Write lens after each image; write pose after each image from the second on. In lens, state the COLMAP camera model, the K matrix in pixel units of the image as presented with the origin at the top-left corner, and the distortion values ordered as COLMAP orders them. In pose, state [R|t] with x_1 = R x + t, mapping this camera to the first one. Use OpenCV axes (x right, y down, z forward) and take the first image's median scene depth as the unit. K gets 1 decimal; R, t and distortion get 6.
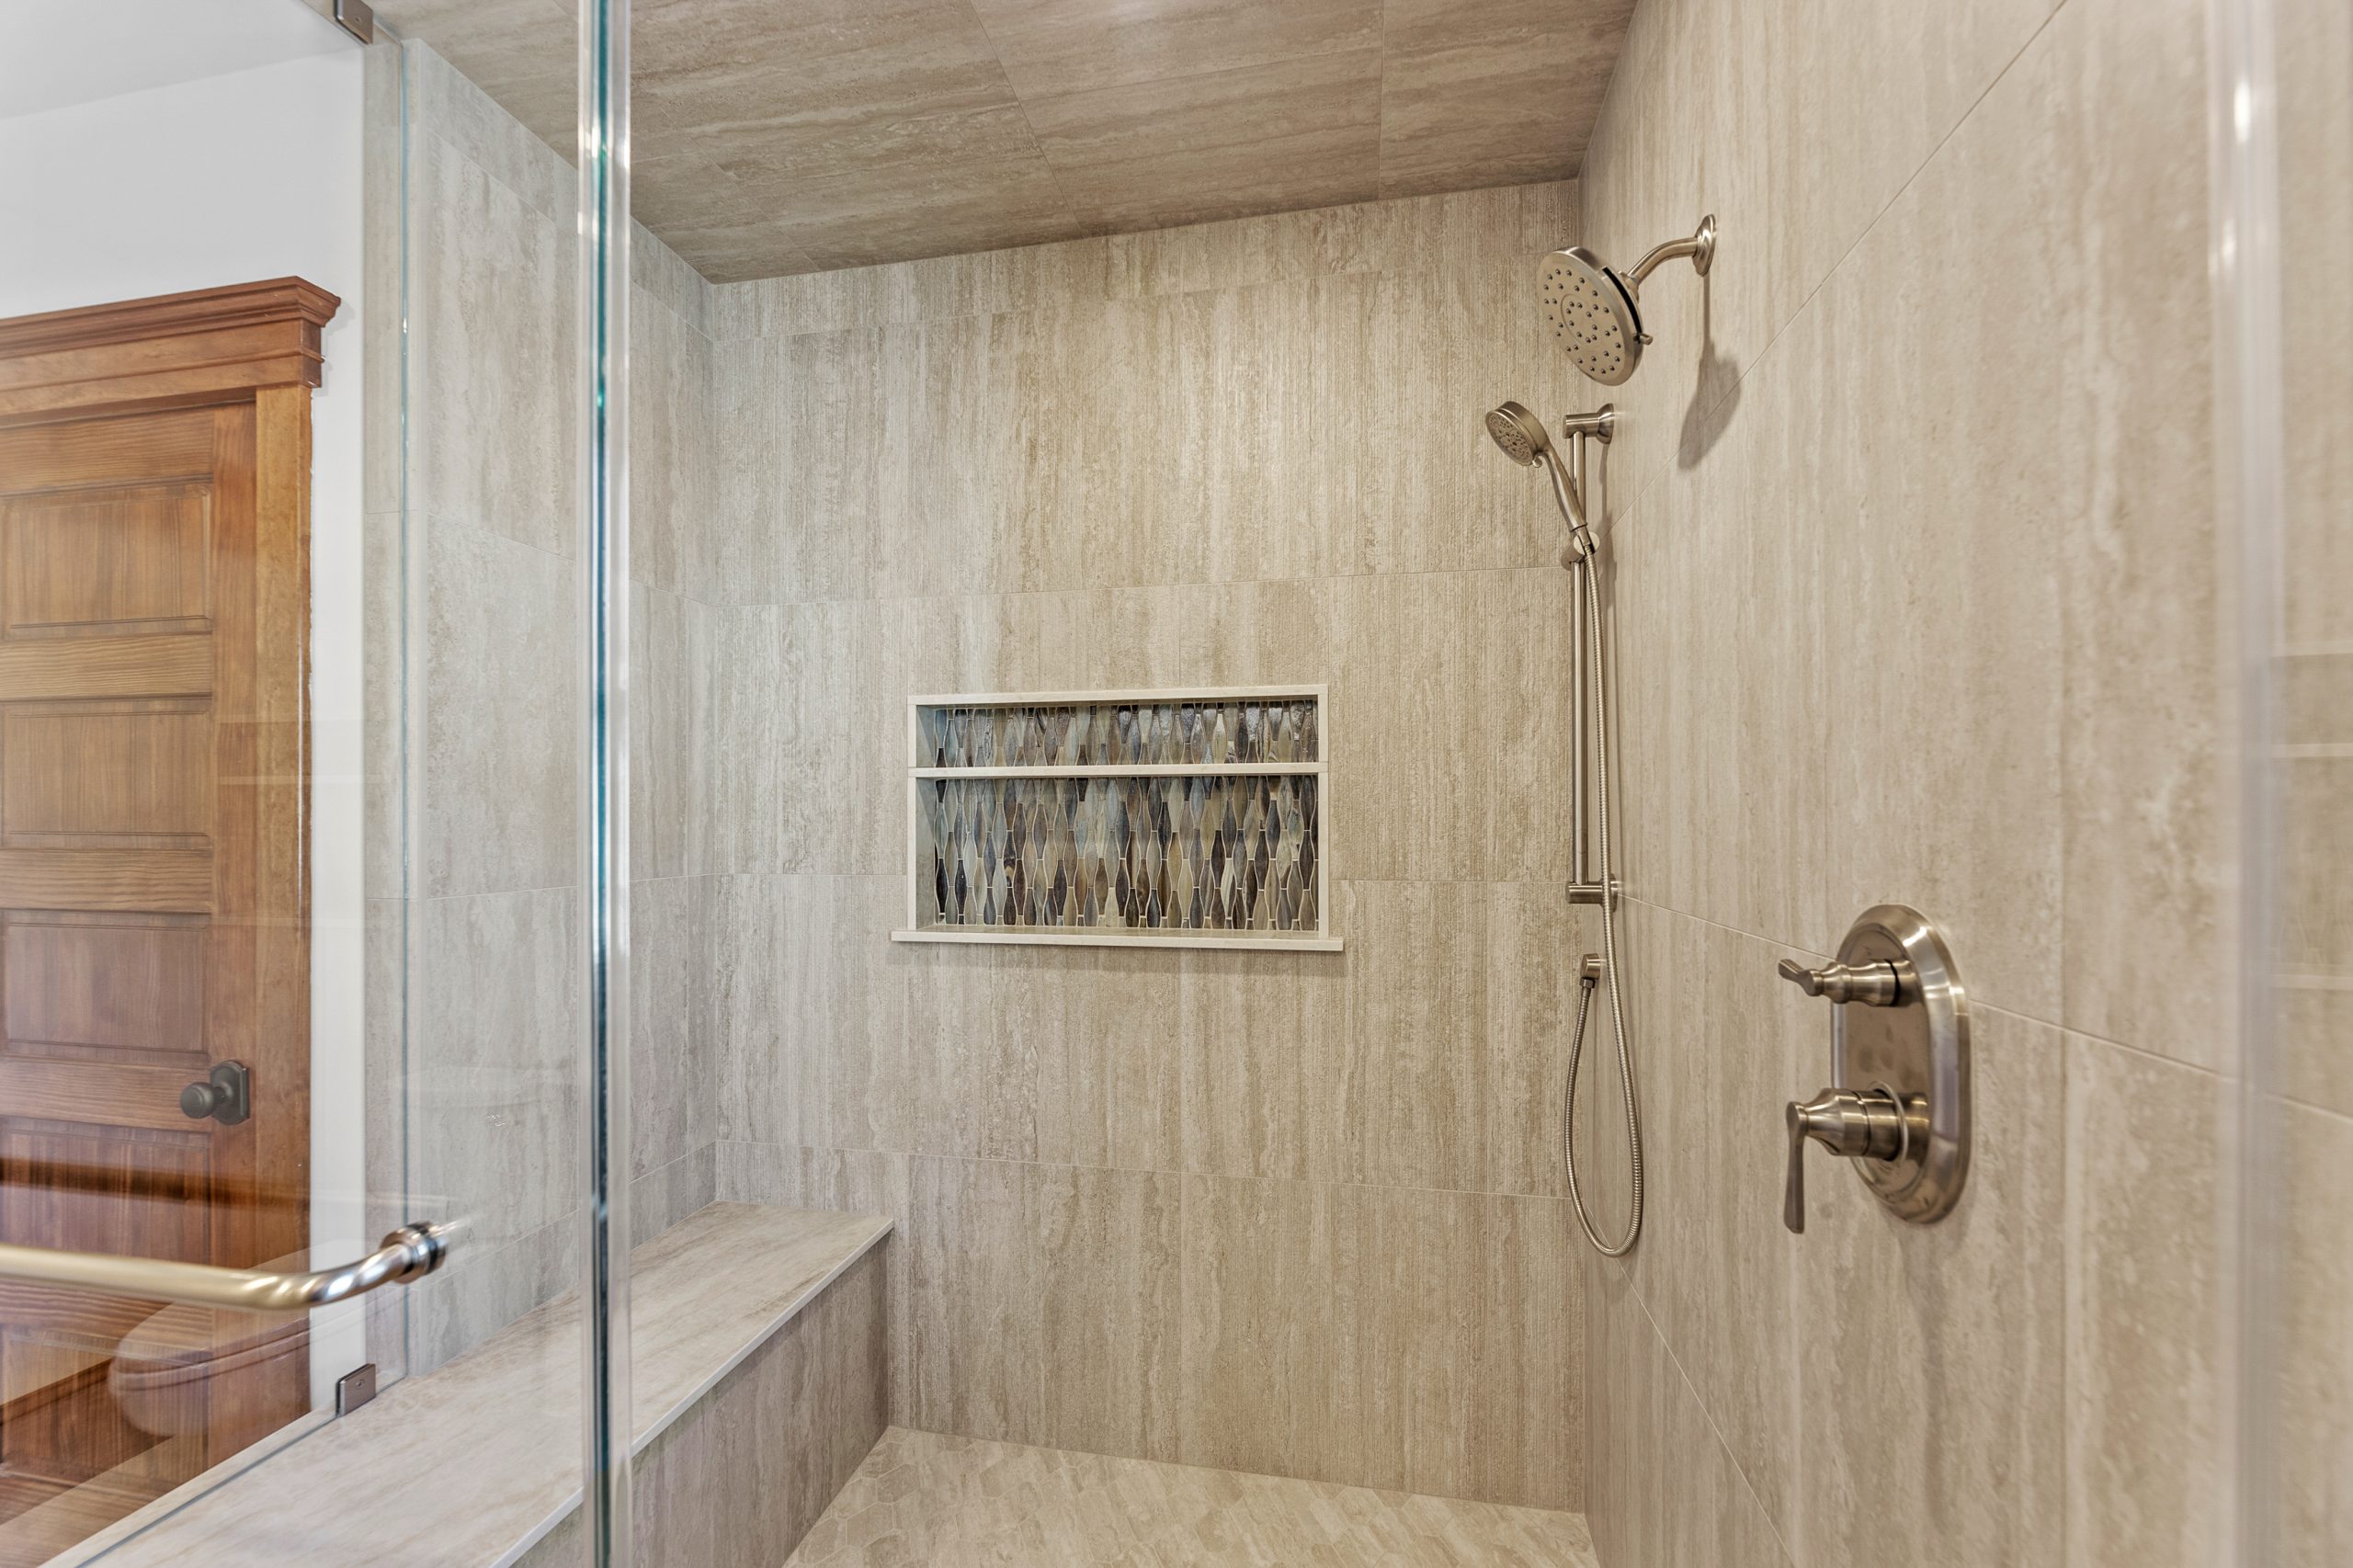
lens RADIAL K [[908.2, 0, 1191.4], [0, 908.2, 822.8], [0, 0, 1]] dist [-0.003096, -0.000625]
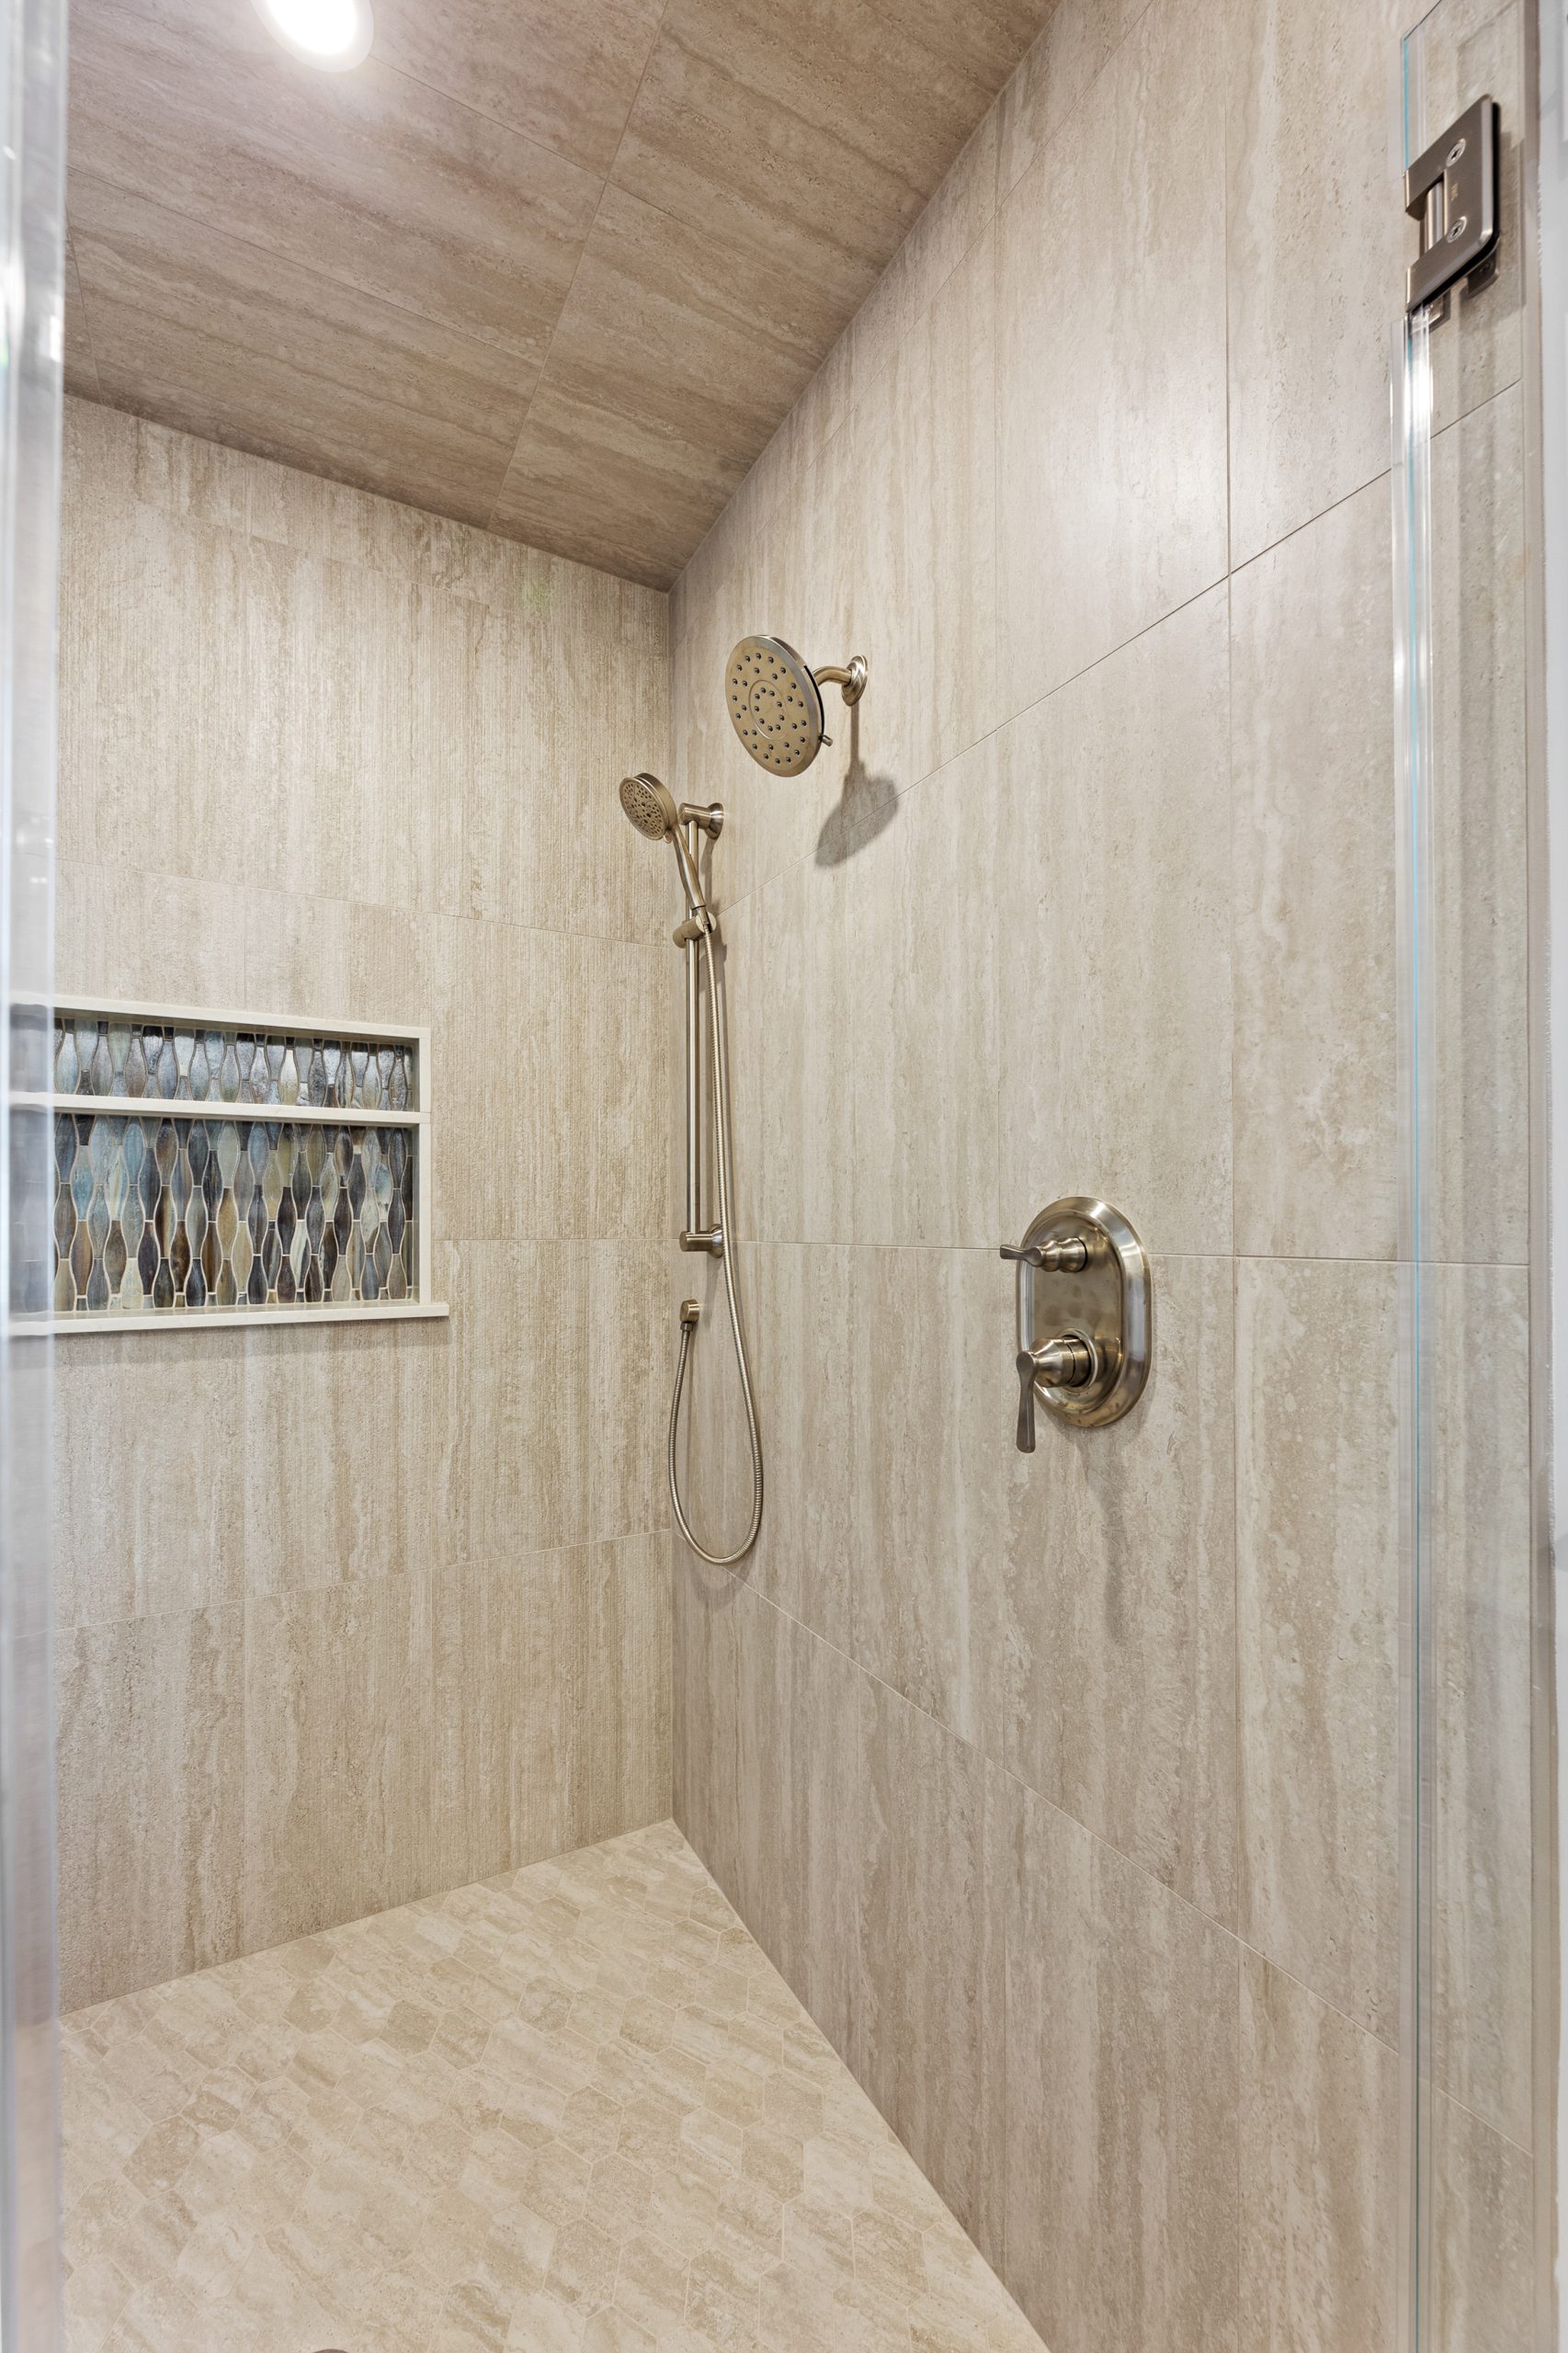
lens RADIAL K [[905.4, 0, 720.7], [0, 905.4, 1222.5], [0, 0, 1]] dist [-0.000671, 0.000158]
pose [[0.799661, 0.003244, 0.600443, -0.164621], [-0.000477, 0.999989, -0.004766, 0.048488], [-0.600452, 0.003525, 0.799653, 0.086187]]
